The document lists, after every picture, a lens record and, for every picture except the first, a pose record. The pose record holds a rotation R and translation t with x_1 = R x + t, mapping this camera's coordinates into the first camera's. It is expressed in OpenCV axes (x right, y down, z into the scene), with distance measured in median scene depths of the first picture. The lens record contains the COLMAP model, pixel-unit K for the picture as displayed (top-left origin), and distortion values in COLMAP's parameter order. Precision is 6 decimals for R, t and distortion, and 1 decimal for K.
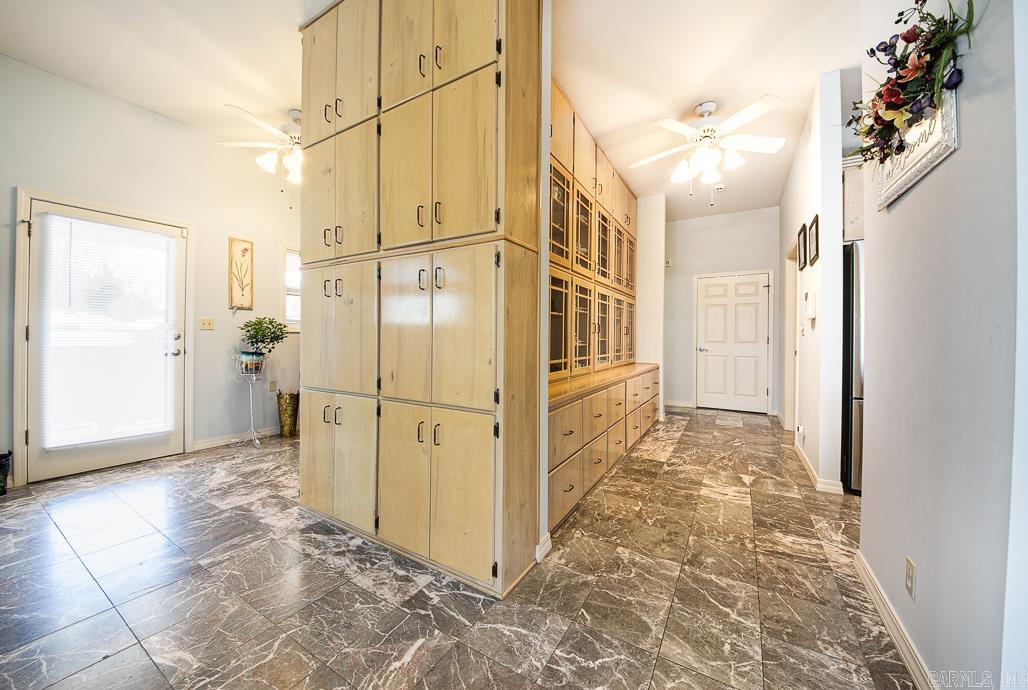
lens RADIAL K [[369.2, 0, 512.2], [0, 369.2, 337.0], [0, 0, 1]] dist [0.001132, -0.008037]
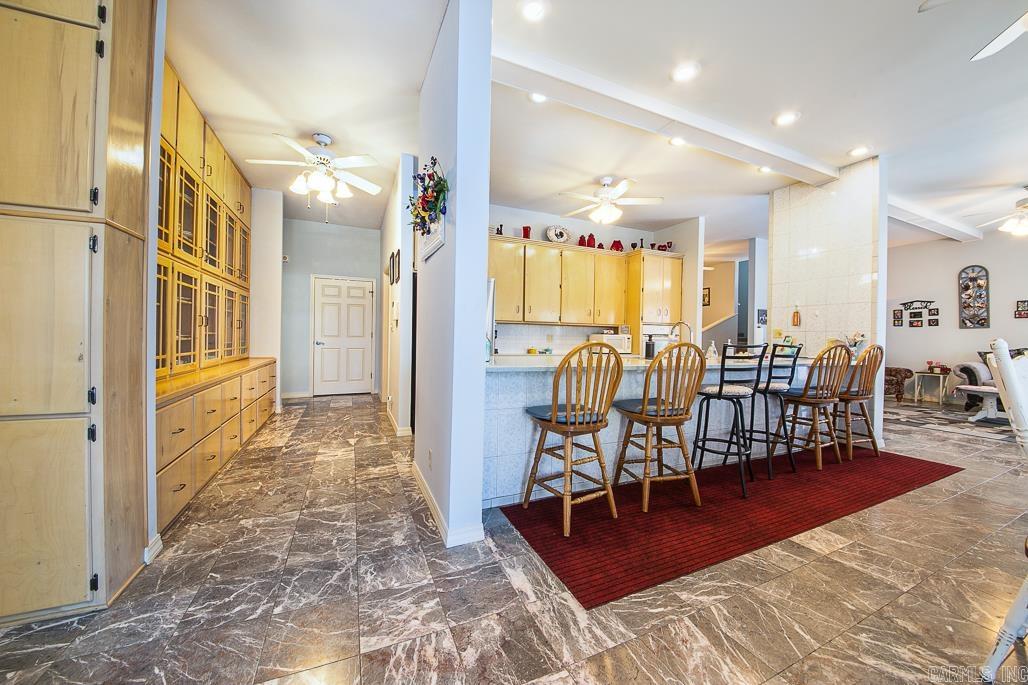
lens RADIAL K [[361.2, 0, 510.6], [0, 361.2, 337.8], [0, 0, 1]] dist [0.002020, -0.008365]
pose [[0.570997, -0.001322, 0.820951, -0.087184], [-0.012859, 0.999862, 0.010554, -0.001354], [-0.820852, -0.016583, 0.570901, -0.172441]]
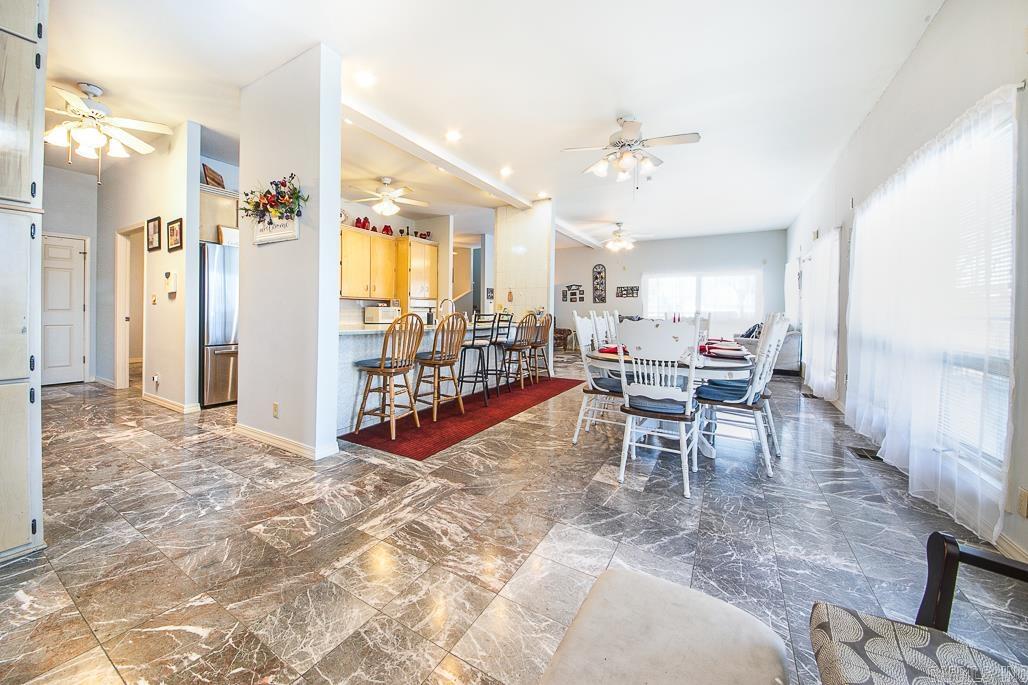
lens RADIAL K [[390.5, 0, 468.2], [0, 390.5, 309.9], [0, 0, 1]] dist [0.000735, -0.000073]
pose [[0.043815, -0.003531, 0.999033, -0.551538], [-0.012732, 0.999911, 0.004092, -0.004482], [-0.998959, -0.012898, 0.043767, -0.140371]]
